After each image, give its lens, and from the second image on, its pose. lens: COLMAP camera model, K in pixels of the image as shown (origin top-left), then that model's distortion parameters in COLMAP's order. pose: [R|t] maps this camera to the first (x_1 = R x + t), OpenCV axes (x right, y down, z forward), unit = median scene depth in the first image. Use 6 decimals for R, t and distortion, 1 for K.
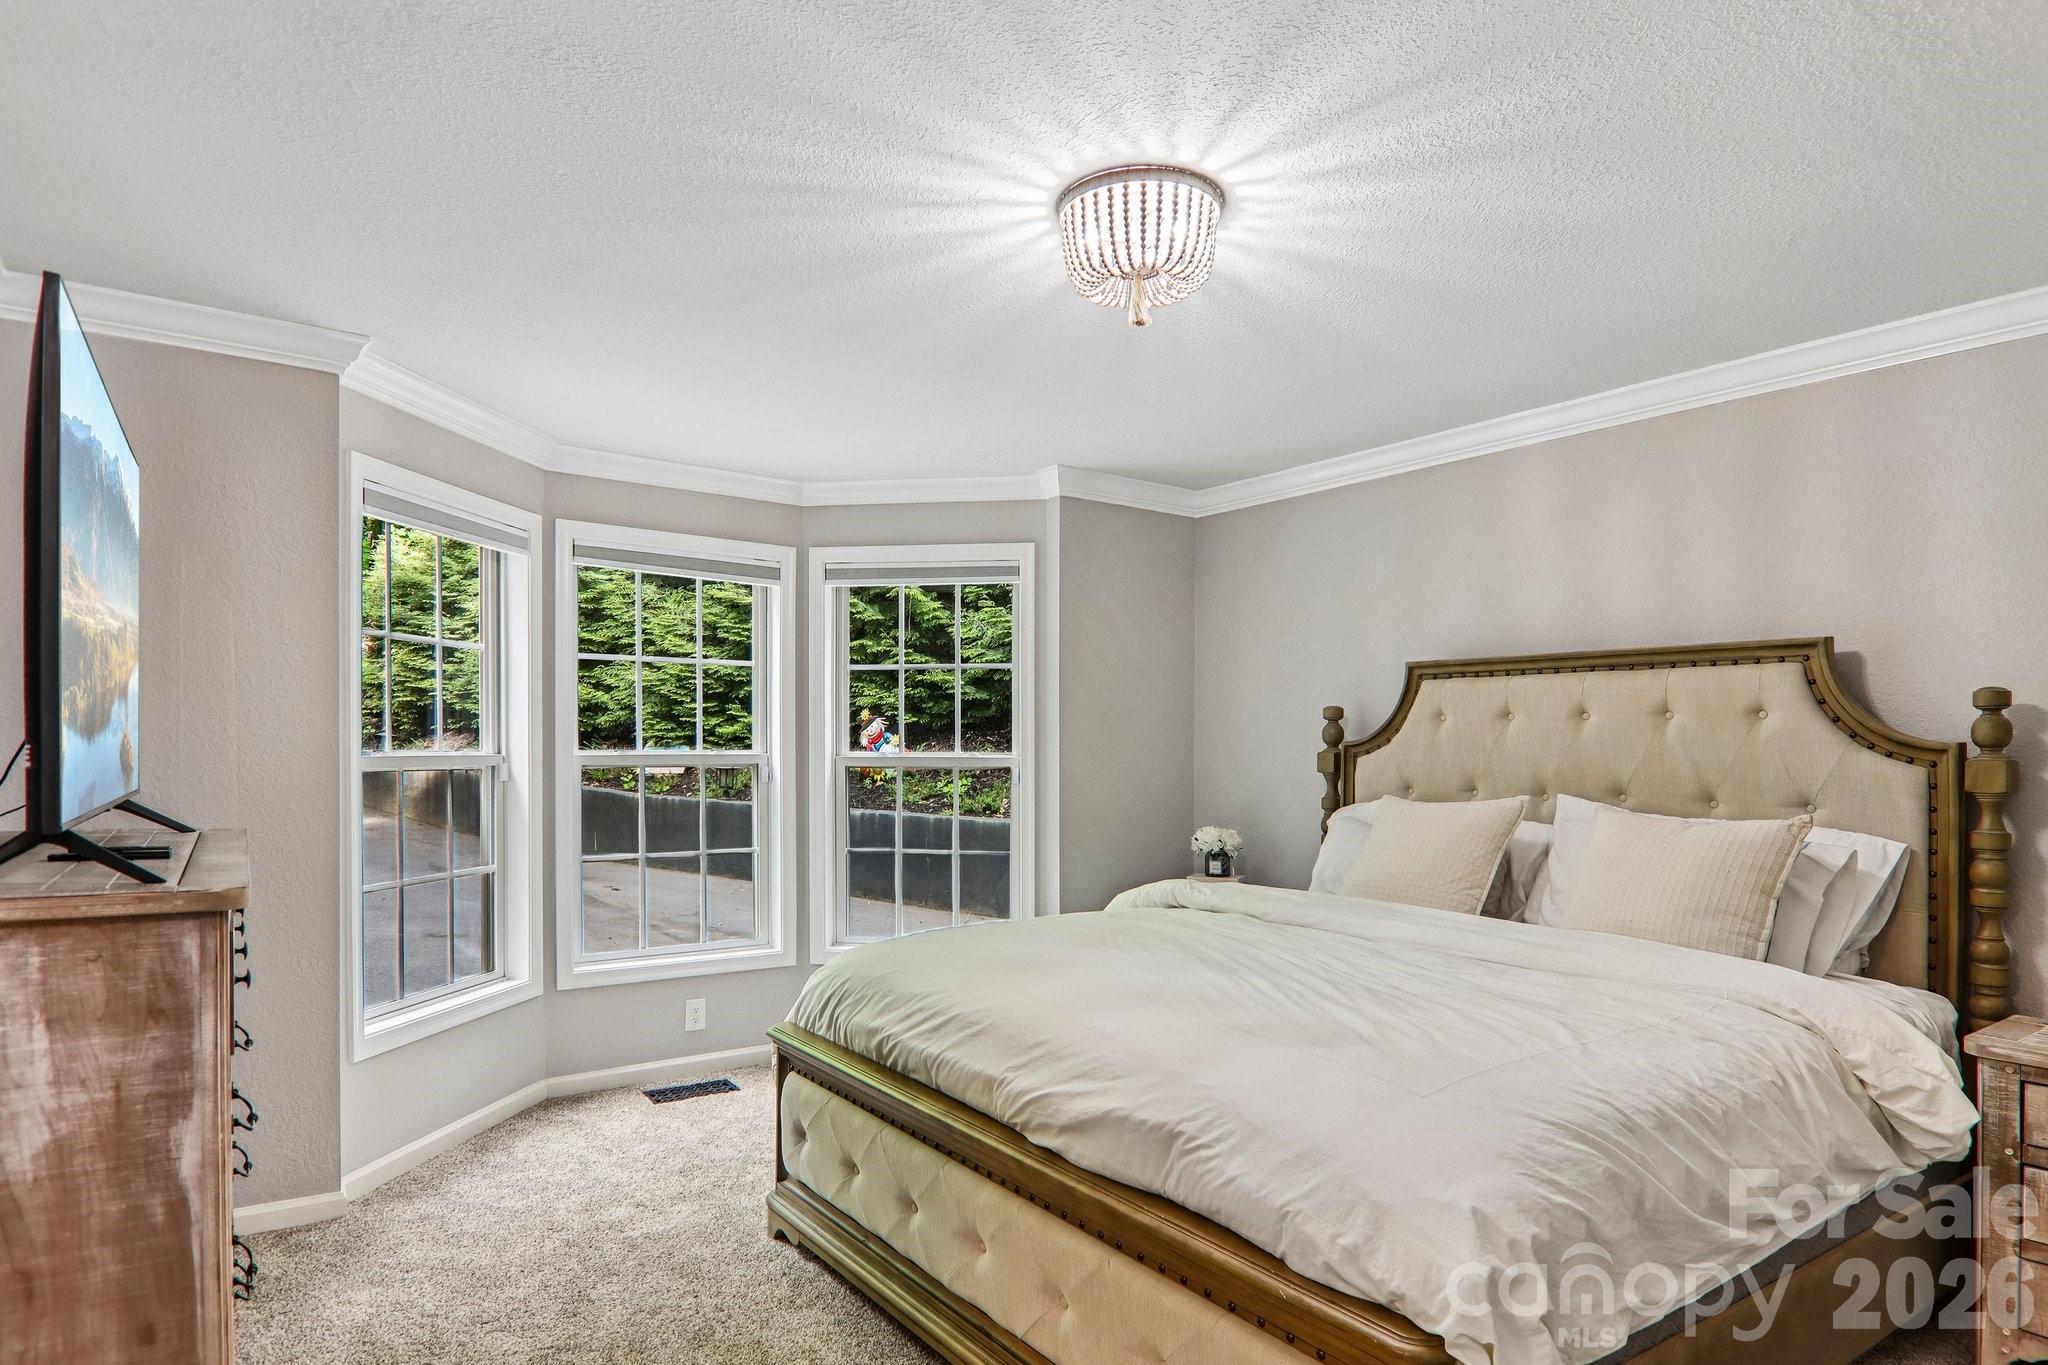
lens RADIAL K [[1142.4, 0, 997.1], [0, 1142.4, 739.4], [0, 0, 1]] dist [0.006996, -0.016568]
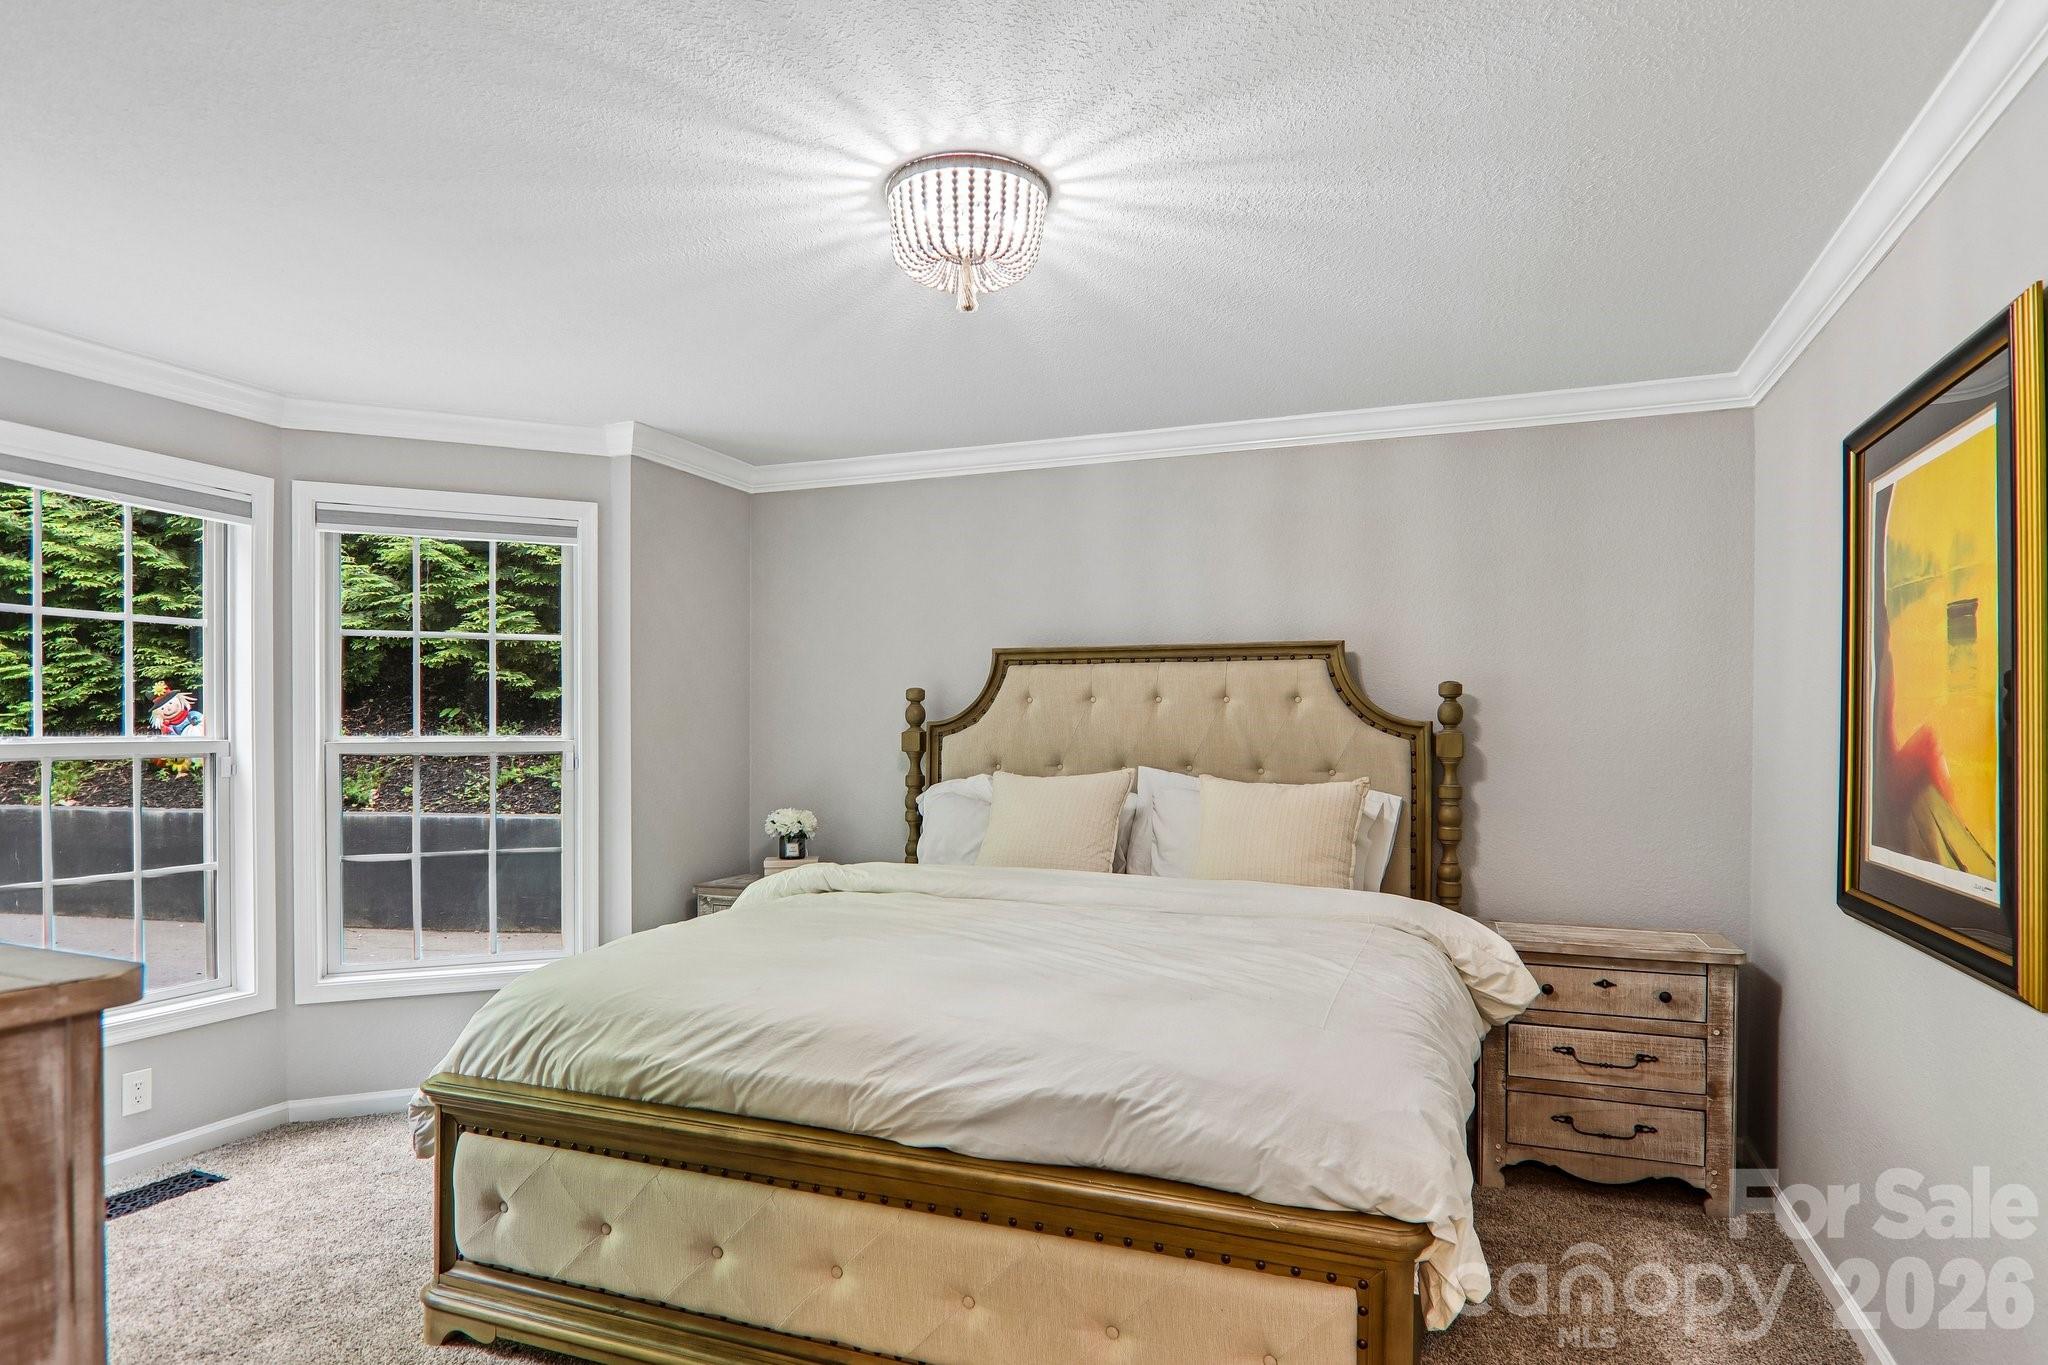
lens RADIAL K [[1142.4, 0, 1015.6], [0, 1142.4, 702.9], [0, 0, 1]] dist [0.006996, -0.016568]
pose [[0.842589, 0.004493, 0.538539, -0.286325], [0.002544, 0.999921, -0.012324, -0.003163], [-0.538552, 0.011754, 0.842510, 0.101121]]
